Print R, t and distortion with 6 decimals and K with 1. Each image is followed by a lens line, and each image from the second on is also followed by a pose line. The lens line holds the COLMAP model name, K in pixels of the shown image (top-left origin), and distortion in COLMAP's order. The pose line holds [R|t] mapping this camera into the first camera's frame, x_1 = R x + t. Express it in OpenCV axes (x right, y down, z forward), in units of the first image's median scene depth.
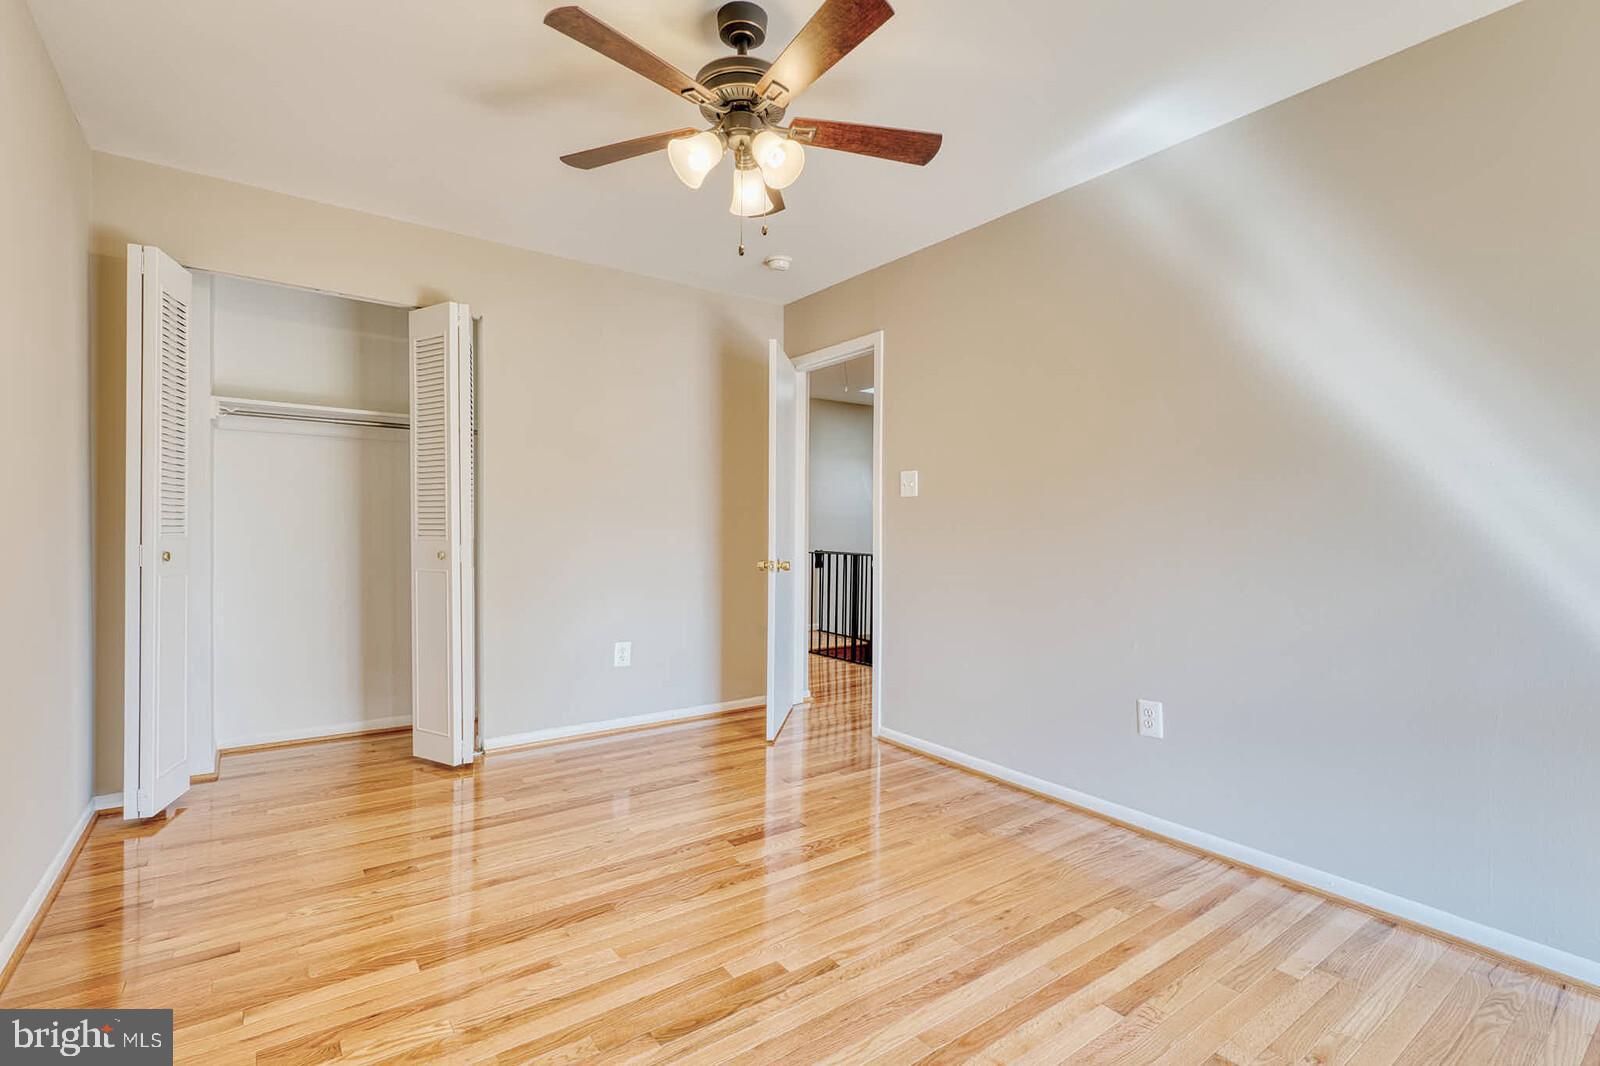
lens RADIAL K [[749.7, 0, 800.5], [0, 749.7, 524.3], [0, 0, 1]] dist [-0.001202, -0.000546]
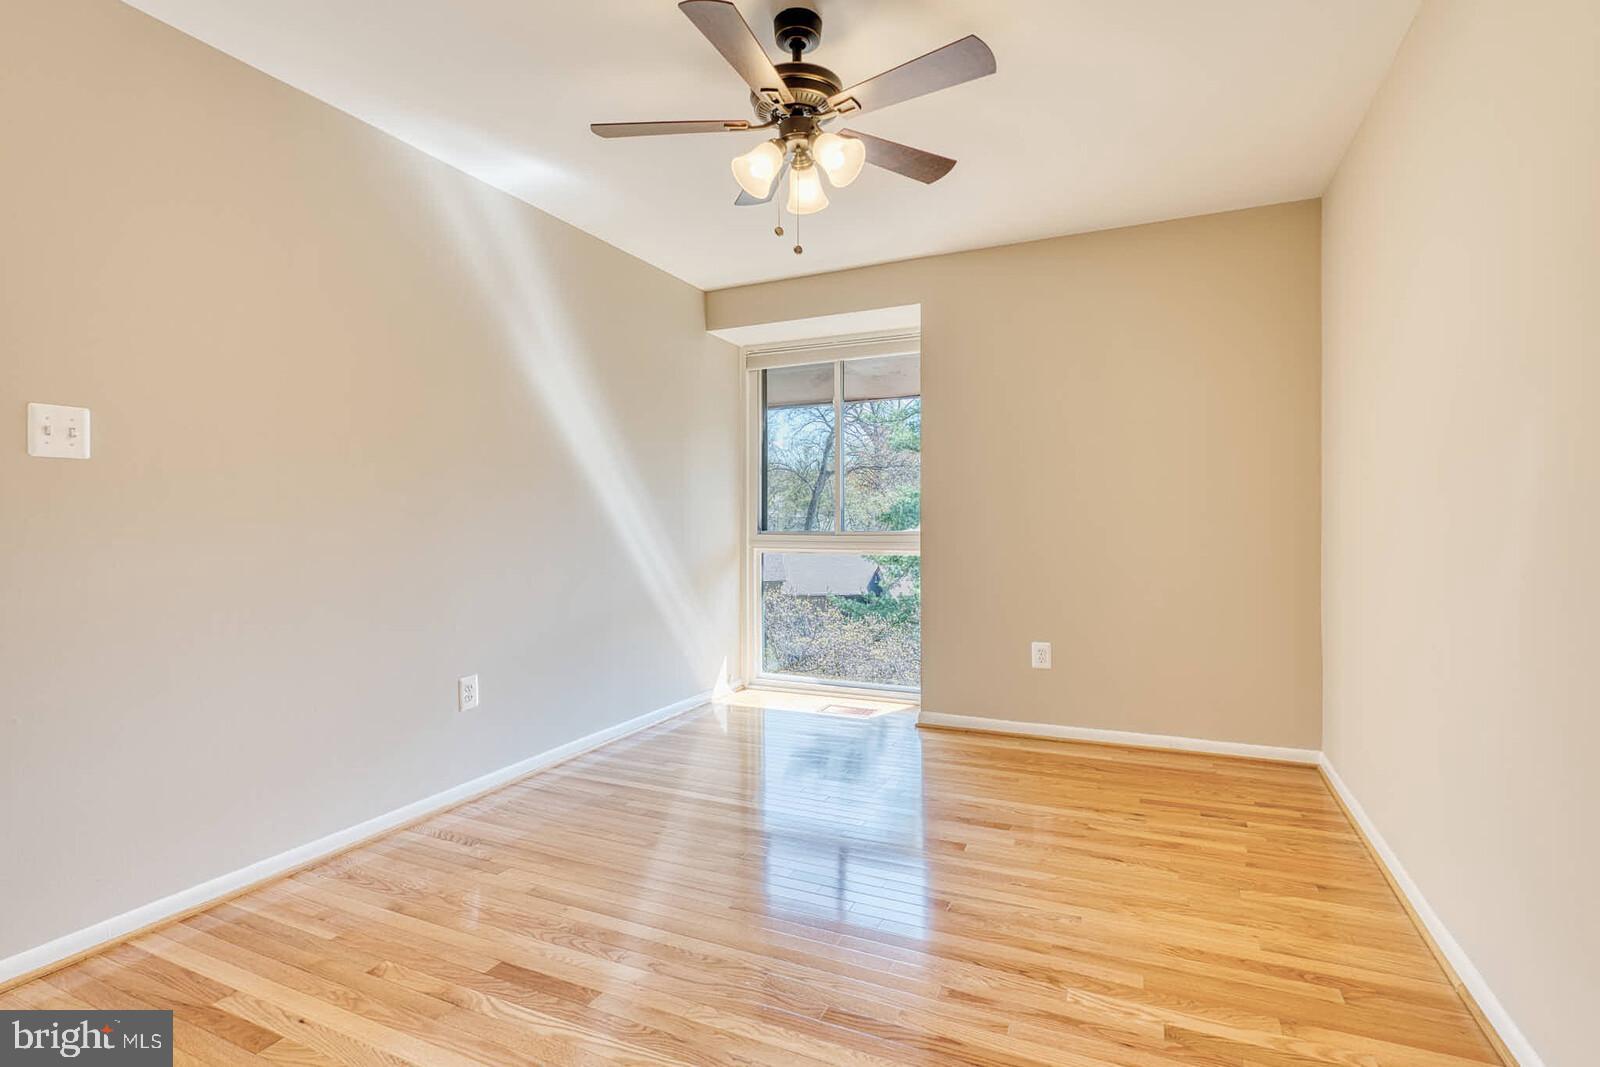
lens RADIAL K [[779.6, 0, 802.2], [0, 779.6, 514.0], [0, 0, 1]] dist [-0.000244, -0.000237]
pose [[-0.483320, -0.008456, 0.875403, -0.807230], [-0.002885, 0.999963, 0.008066, -0.010215], [-0.875439, 0.001373, -0.483327, 1.206864]]
